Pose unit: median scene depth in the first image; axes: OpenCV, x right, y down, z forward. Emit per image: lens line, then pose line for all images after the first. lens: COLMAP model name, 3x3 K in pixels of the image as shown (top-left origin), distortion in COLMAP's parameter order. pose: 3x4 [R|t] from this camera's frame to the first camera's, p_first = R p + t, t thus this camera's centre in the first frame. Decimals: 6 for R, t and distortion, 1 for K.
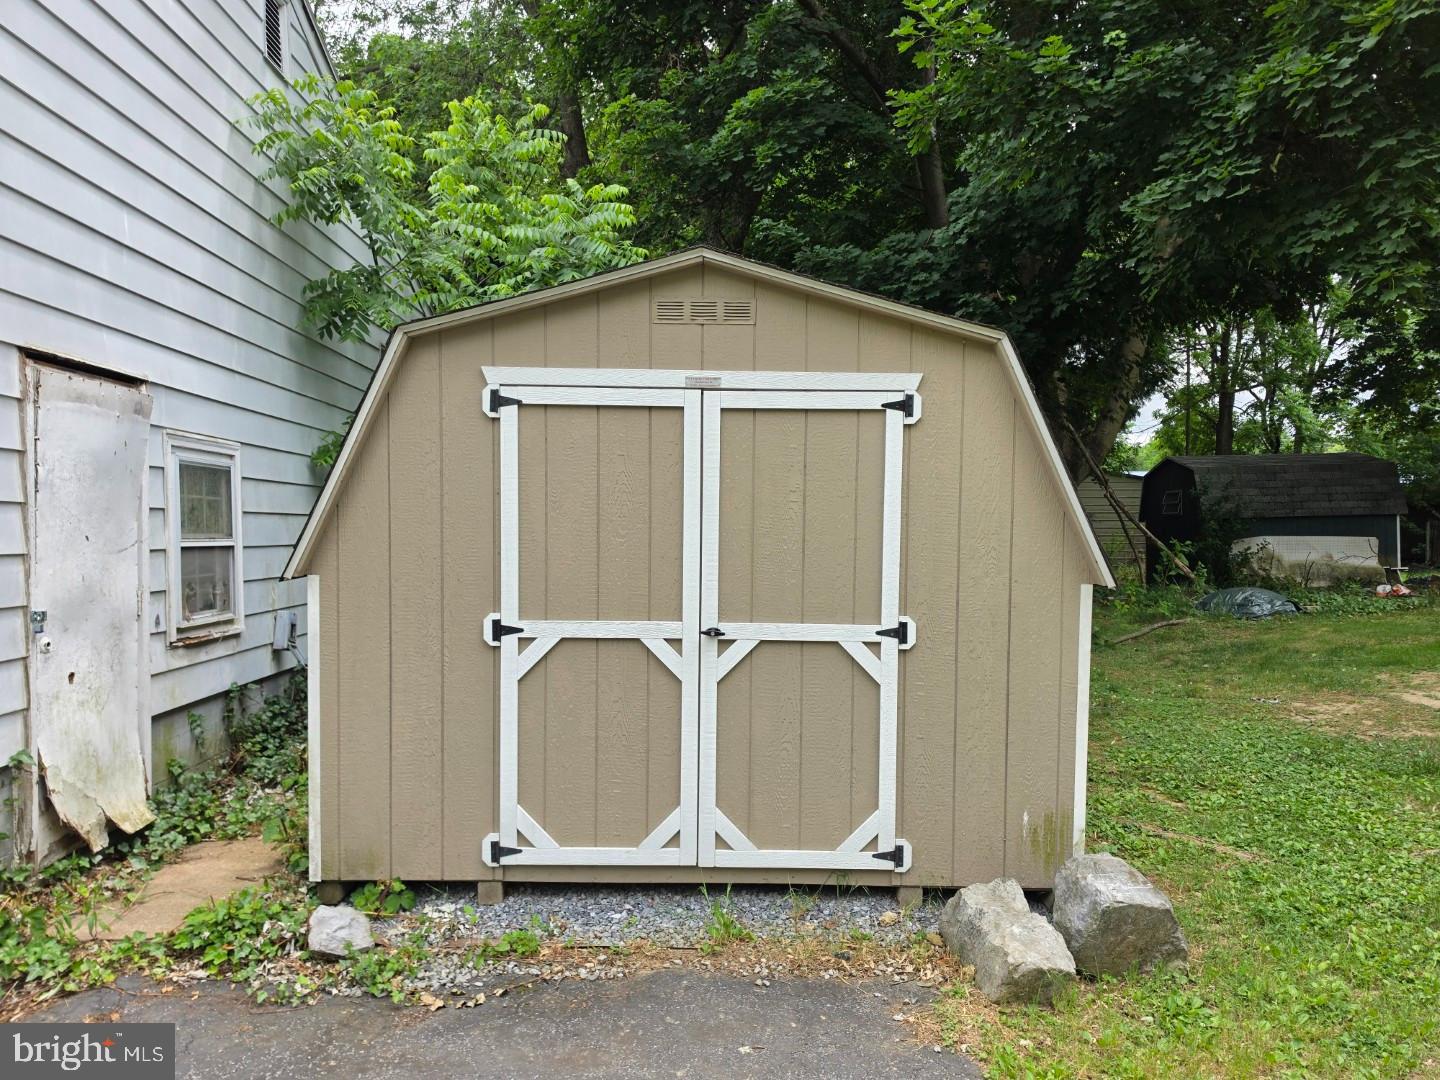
lens RADIAL K [[992.7, 0, 715.2], [0, 992.7, 538.4], [0, 0, 1]] dist [0.056101, -0.067824]
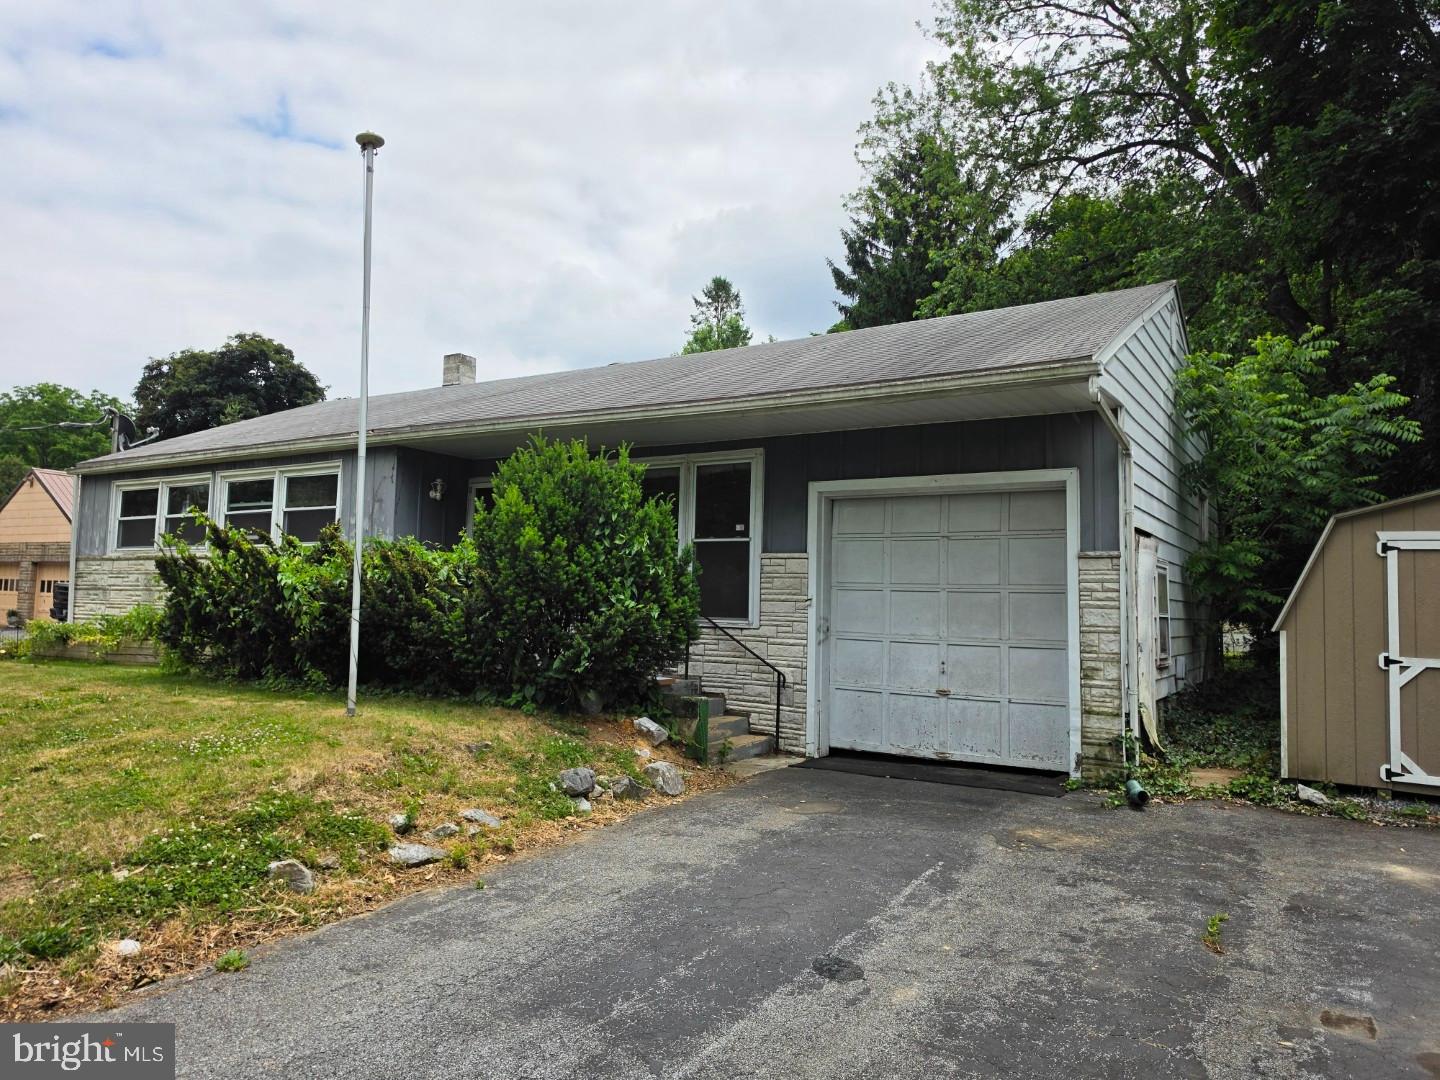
lens RADIAL K [[992.7, 0, 701.3], [0, 992.7, 529.3], [0, 0, 1]] dist [0.056101, -0.067824]
pose [[0.828060, -0.023810, -0.560134, -0.223701], [-0.030556, 0.995696, -0.087496, 0.045998], [0.559807, 0.089568, 0.823768, -1.462001]]
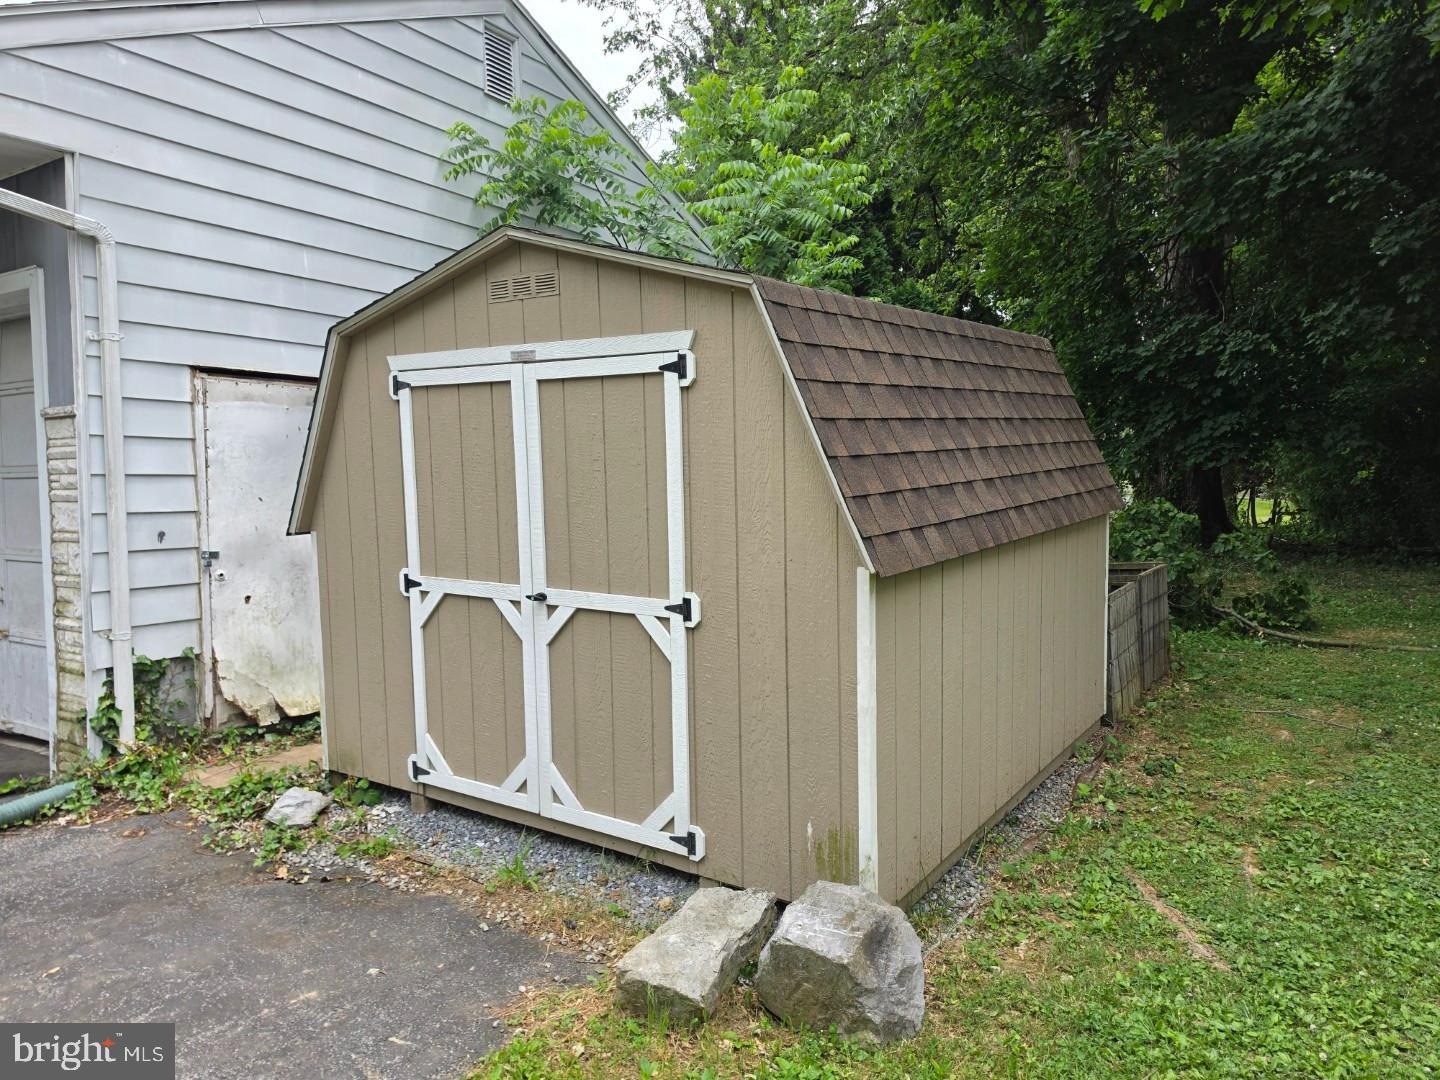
lens RADIAL K [[992.7, 0, 722.0], [0, 992.7, 534.5], [0, 0, 1]] dist [0.056101, -0.067824]
pose [[0.823306, 0.028808, -0.566866, 0.743296], [0.000026, 0.998709, 0.050792, -0.023598], [0.567598, -0.041832, 0.822242, 0.251125]]
